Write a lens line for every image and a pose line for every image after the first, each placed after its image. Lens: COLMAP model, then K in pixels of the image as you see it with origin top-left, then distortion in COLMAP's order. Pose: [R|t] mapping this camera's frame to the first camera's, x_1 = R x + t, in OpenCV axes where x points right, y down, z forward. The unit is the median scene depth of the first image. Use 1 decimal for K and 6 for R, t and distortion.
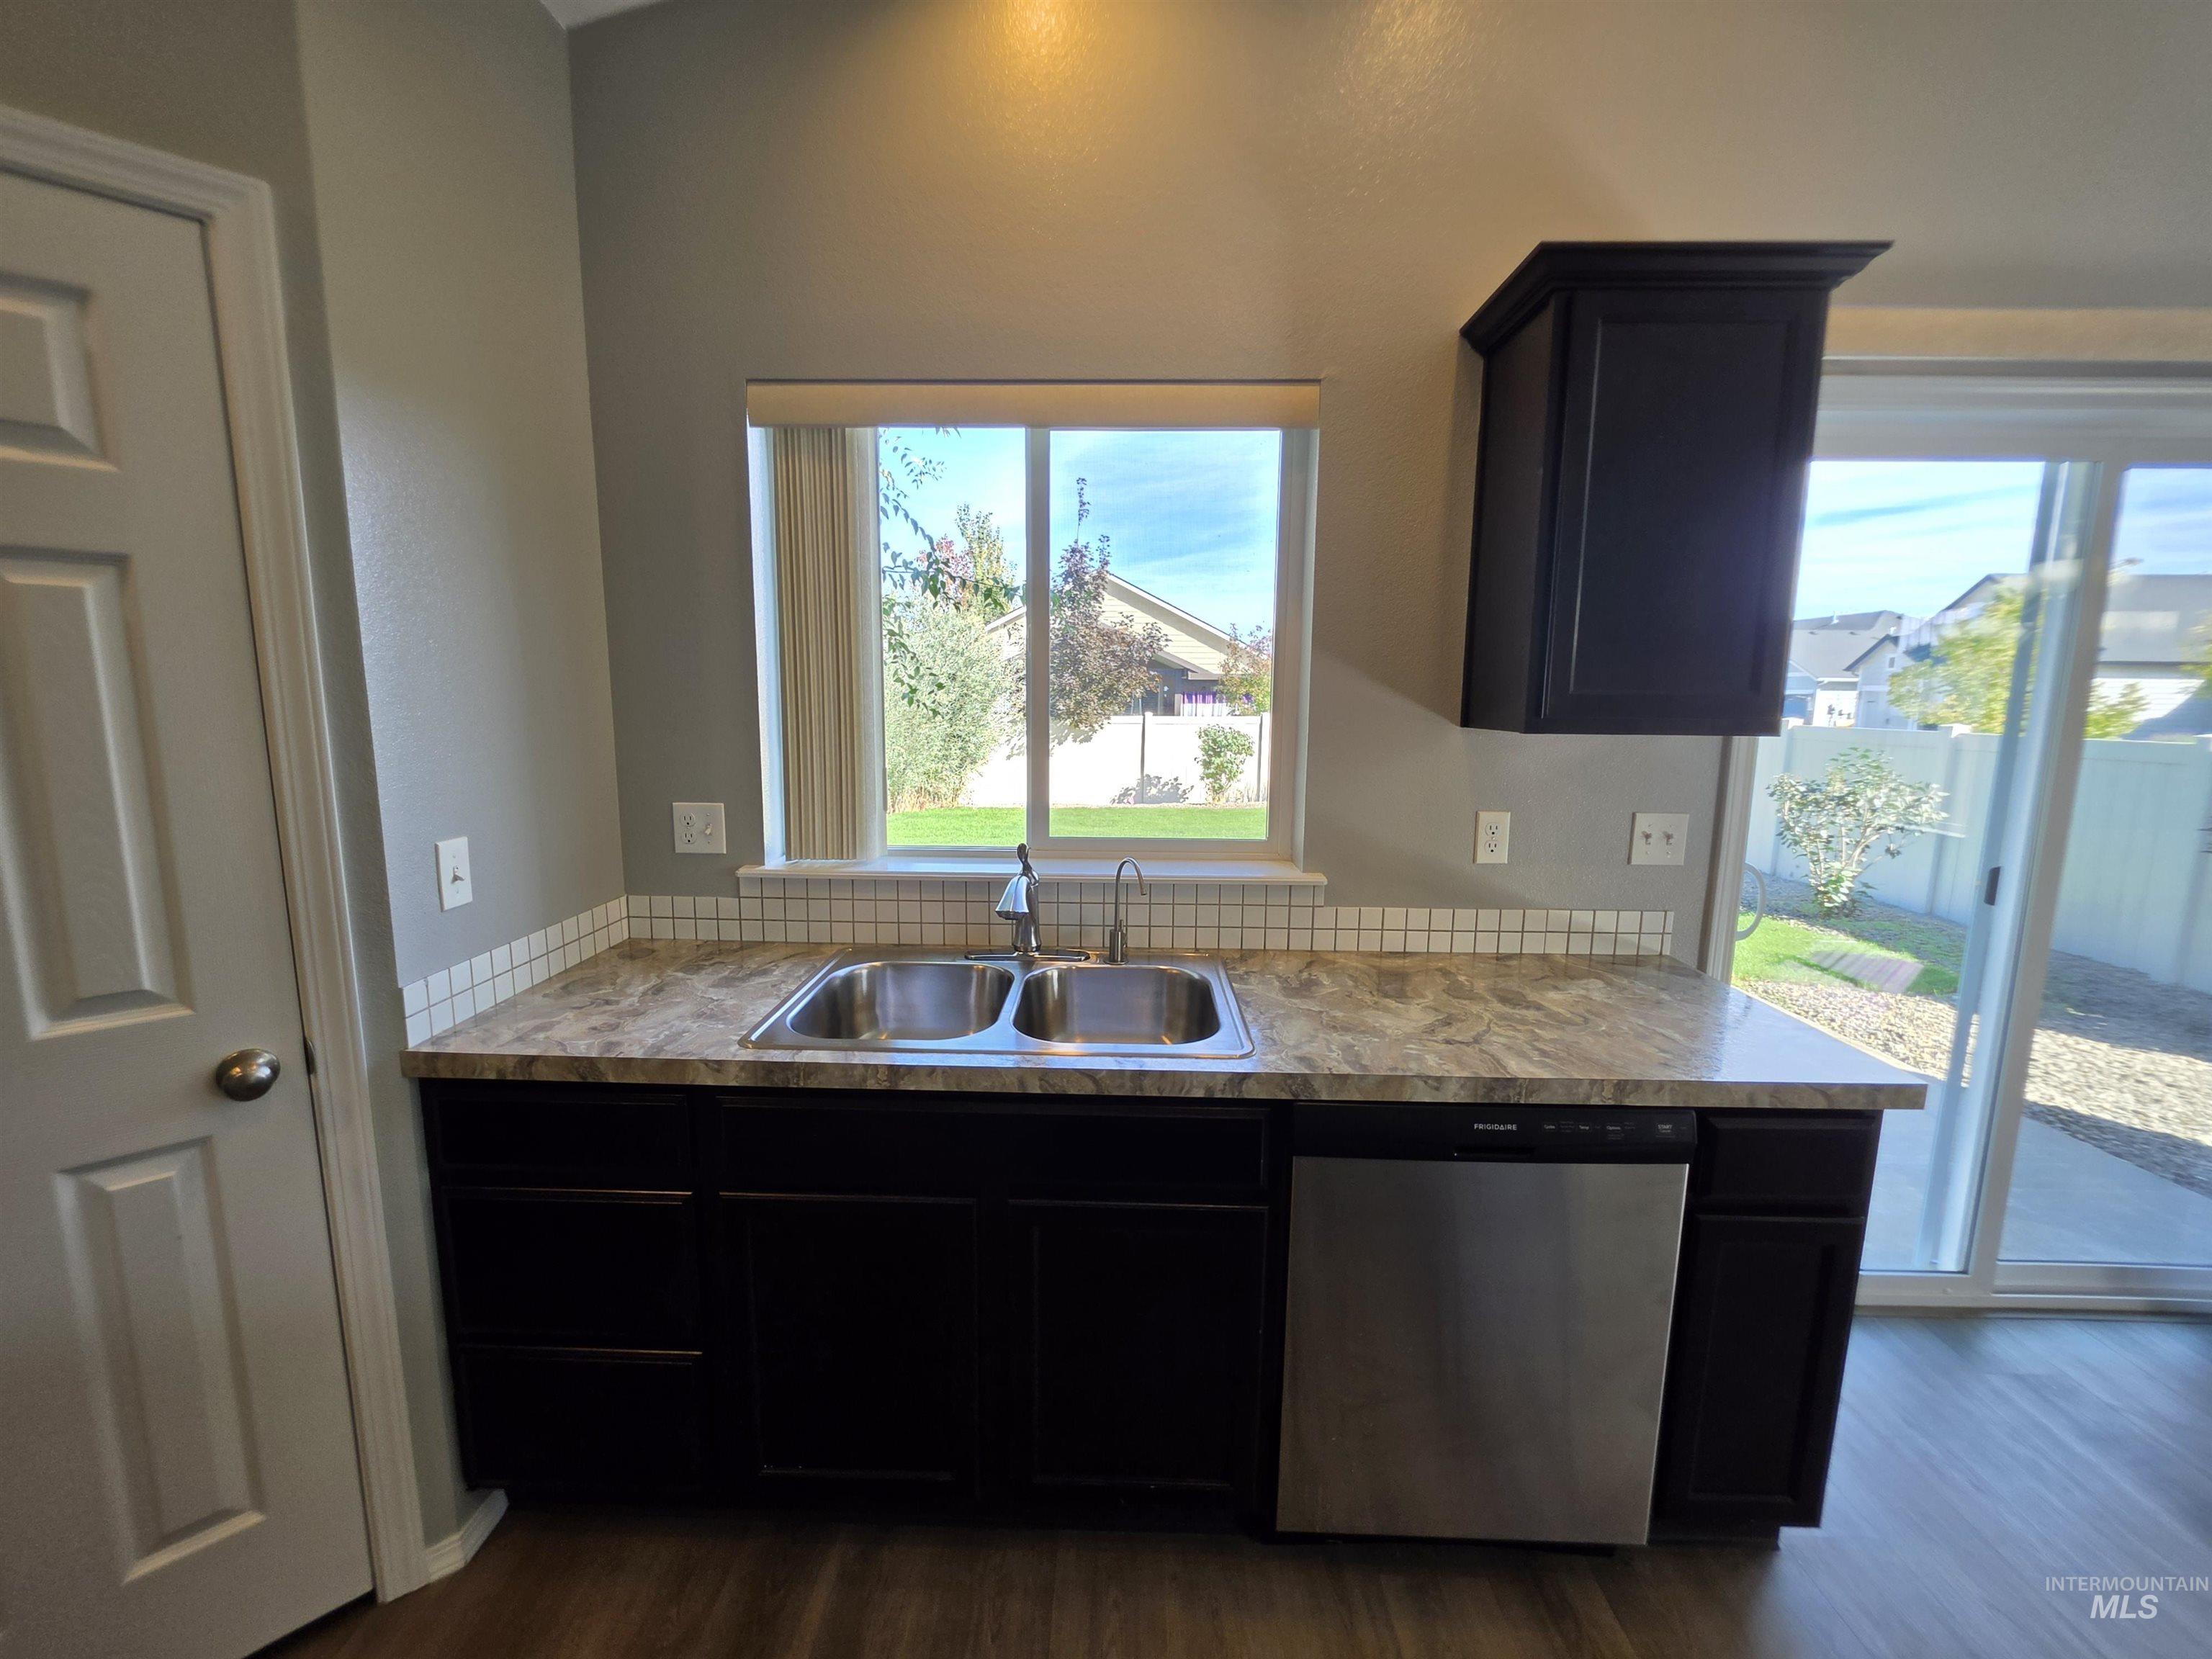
lens RADIAL K [[889.9, 0, 1100.7], [0, 889.9, 817.8], [0, 0, 1]] dist [-0.003321, -0.000018]
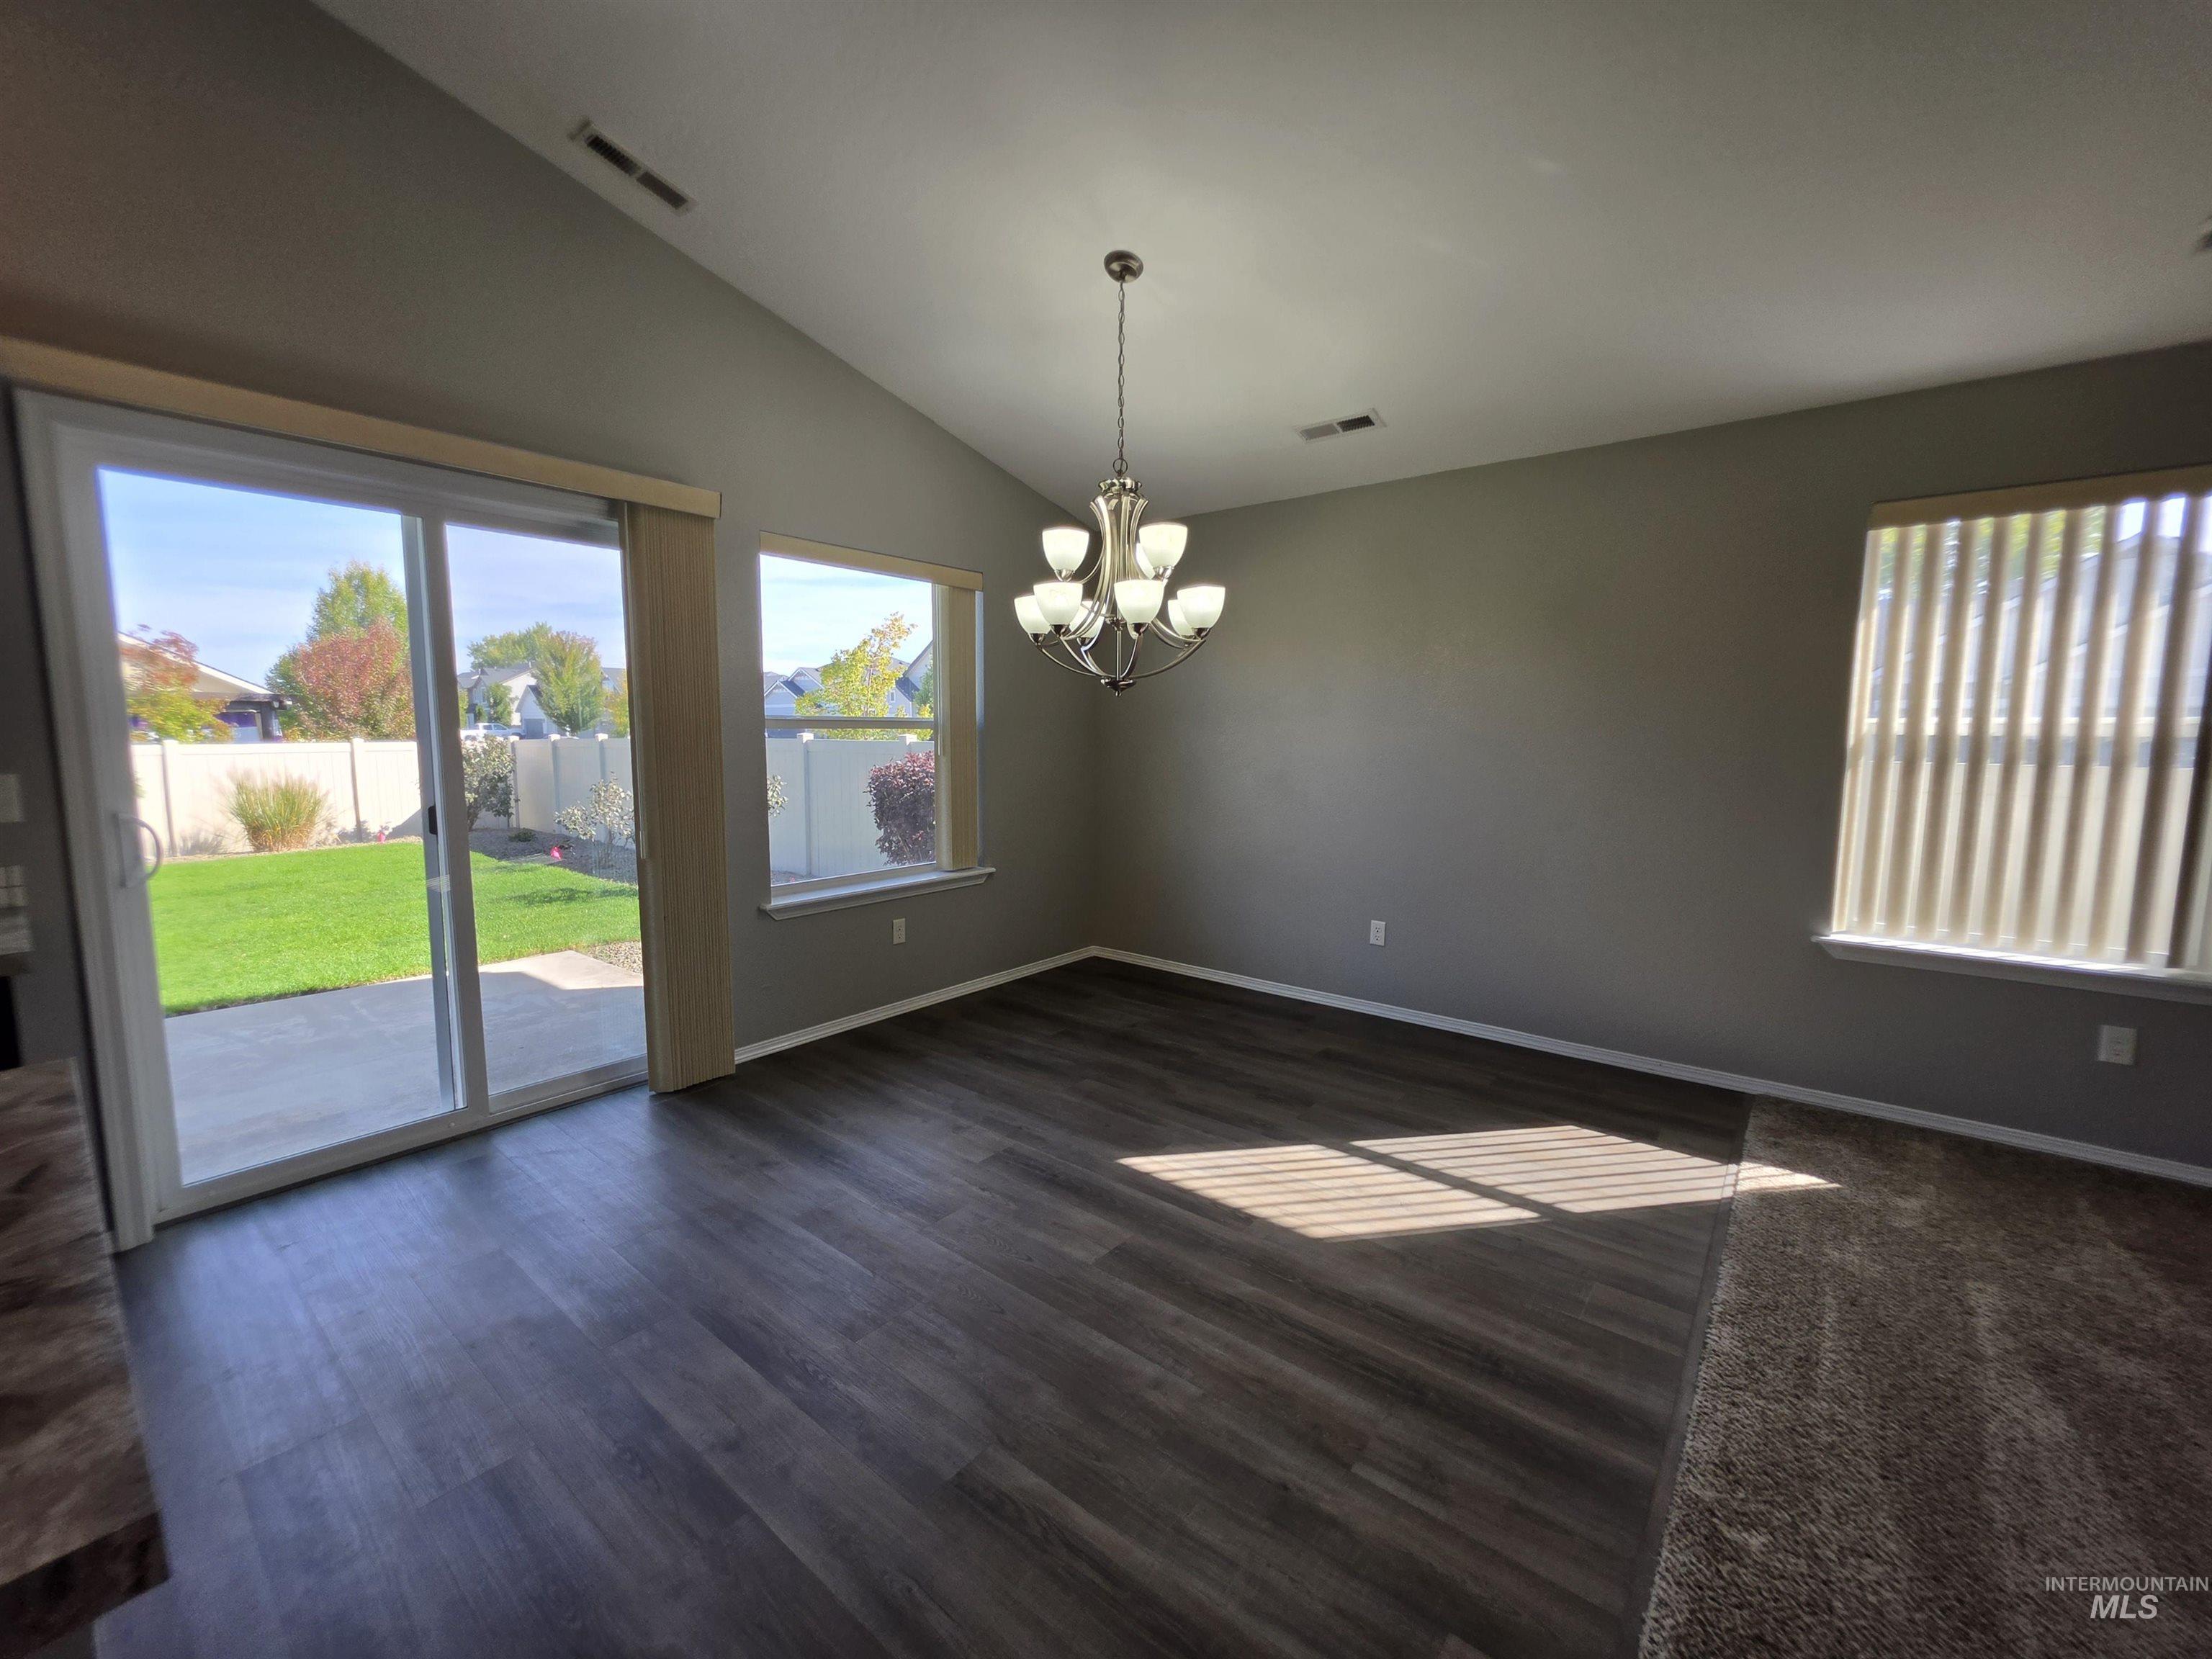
lens RADIAL K [[889.9, 0, 1100.7], [0, 889.9, 817.8], [0, 0, 1]] dist [-0.003321, -0.000018]
pose [[0.610443, -0.088979, 0.787046, 0.168010], [0.113611, 0.993231, 0.024171, 0.046289], [-0.783870, 0.074662, 0.616420, -0.194827]]
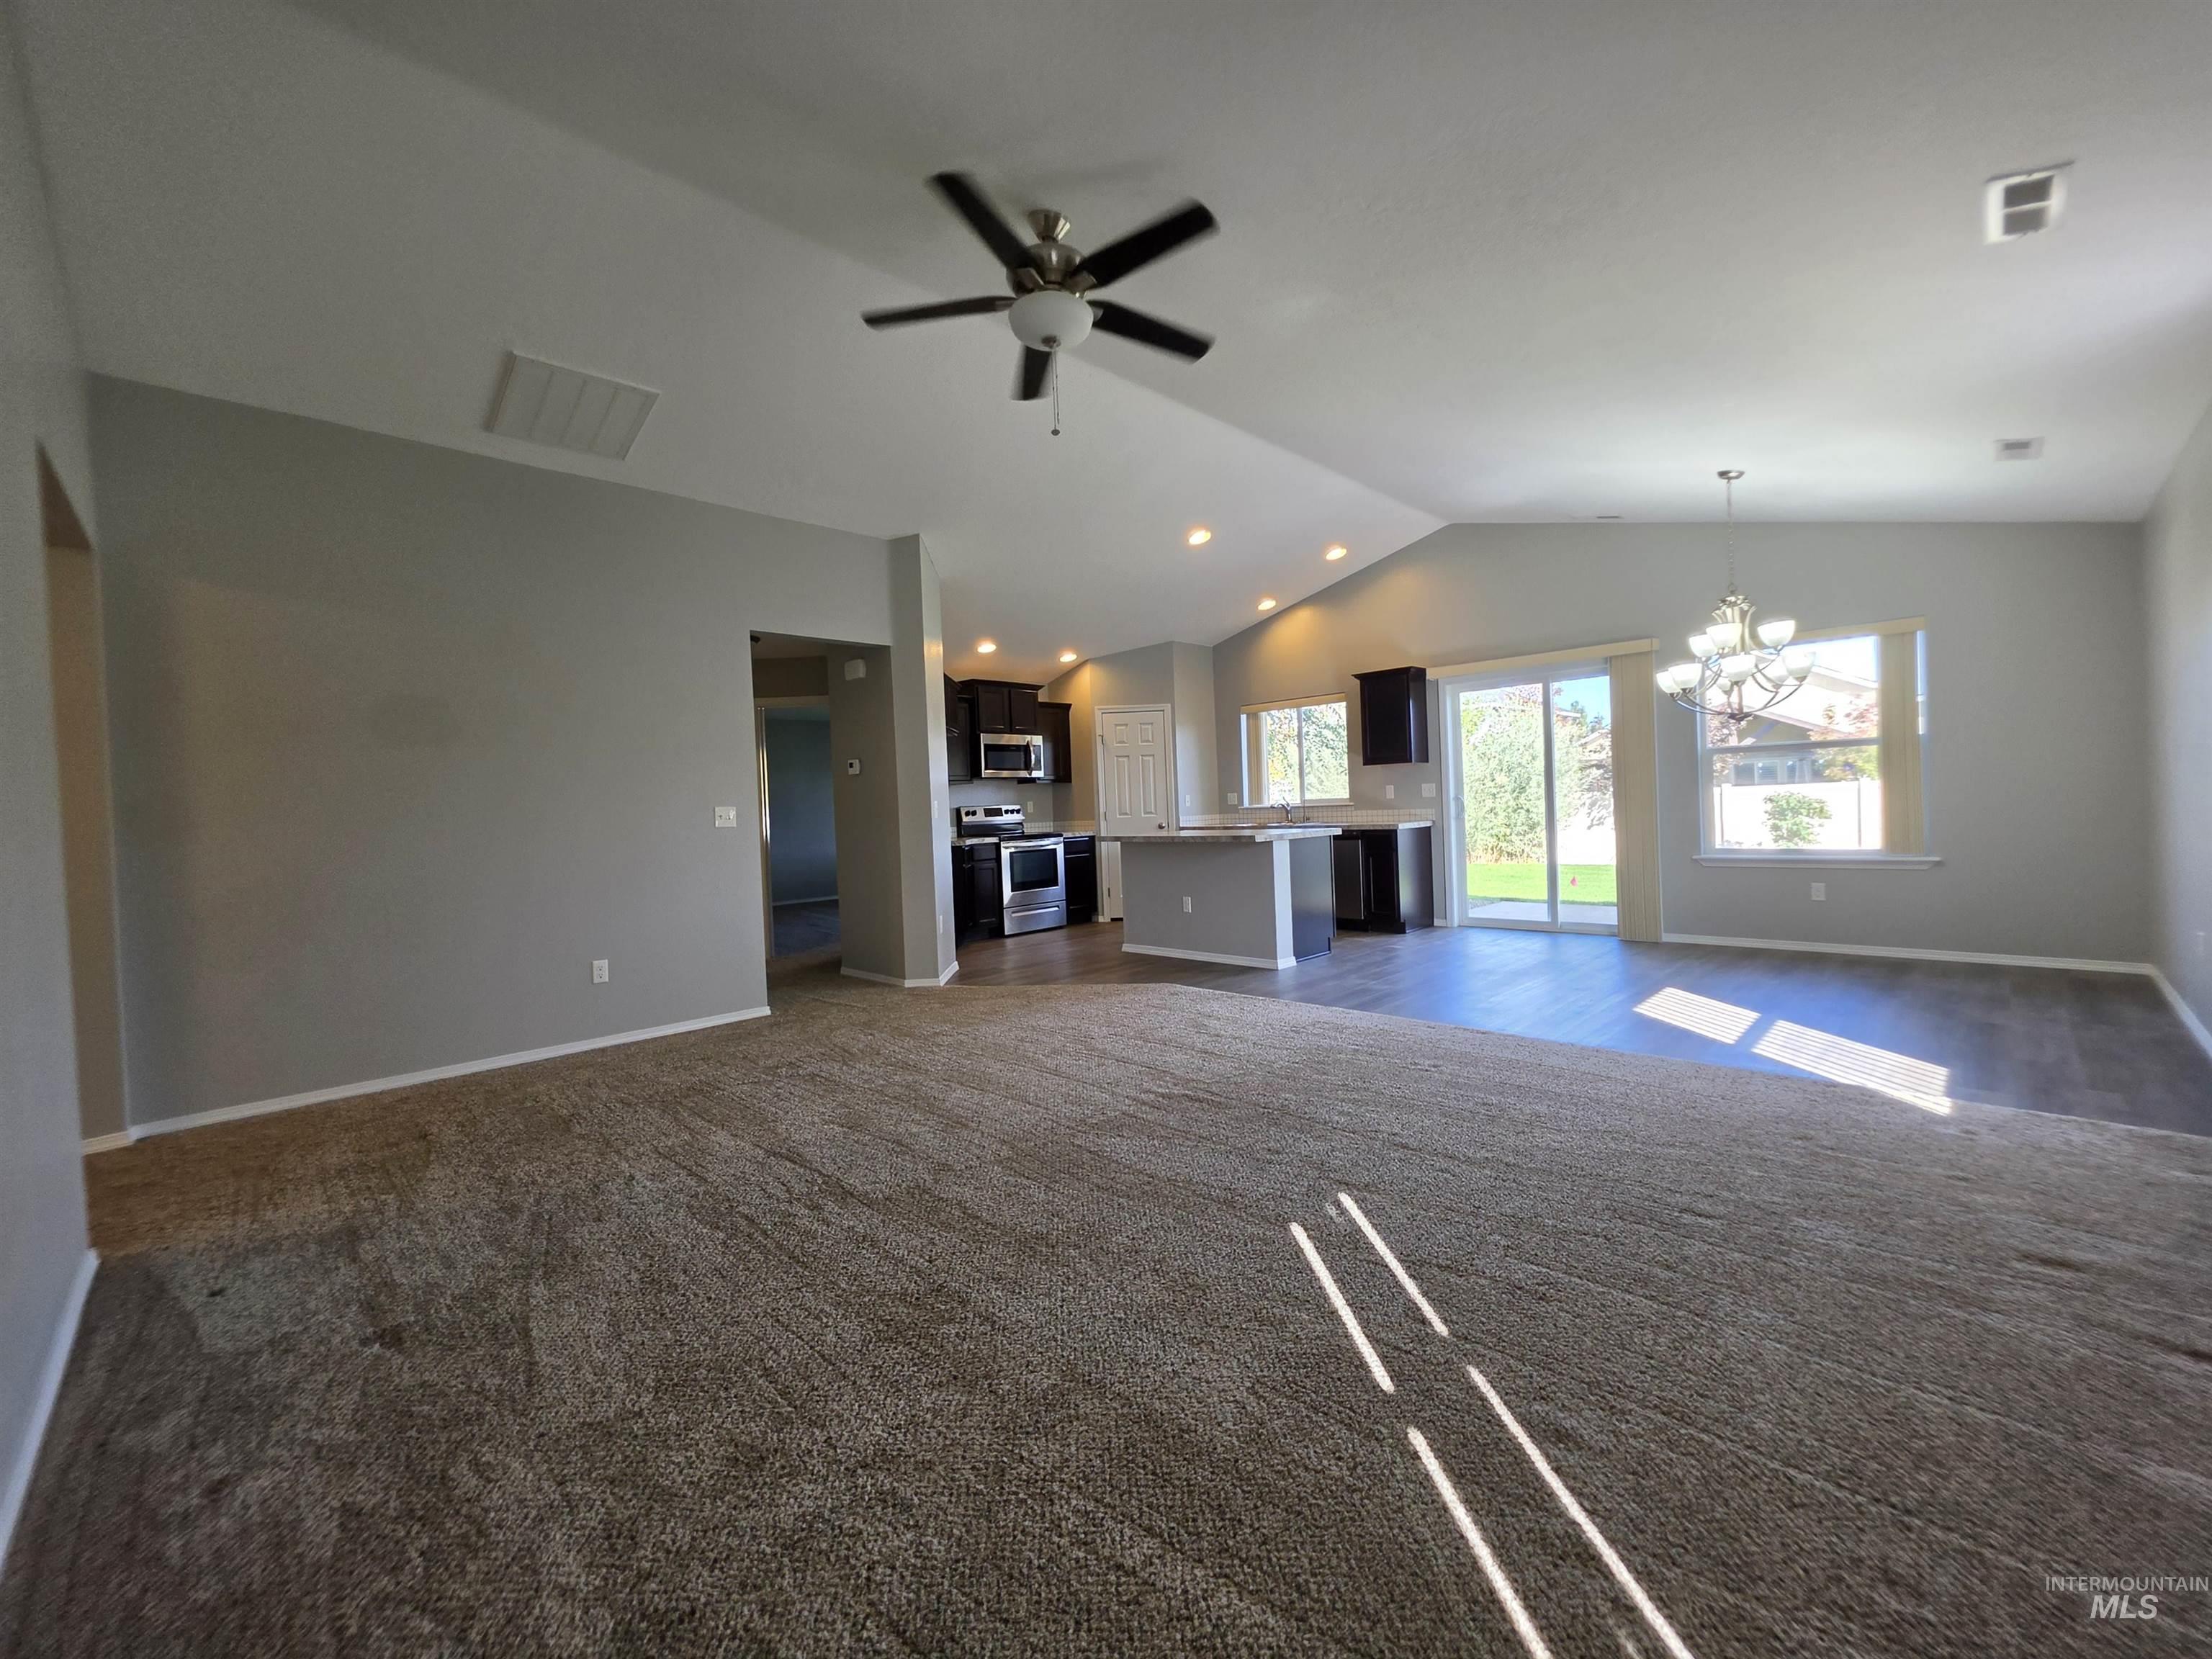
lens RADIAL K [[889.9, 0, 1100.7], [0, 889.9, 817.8], [0, 0, 1]] dist [-0.003321, -0.000018]
pose [[0.716334, -0.029336, -0.697141, 0.645175], [-0.051082, 0.994230, -0.094326, 0.163964], [0.695885, 0.103181, 0.710702, -0.778865]]
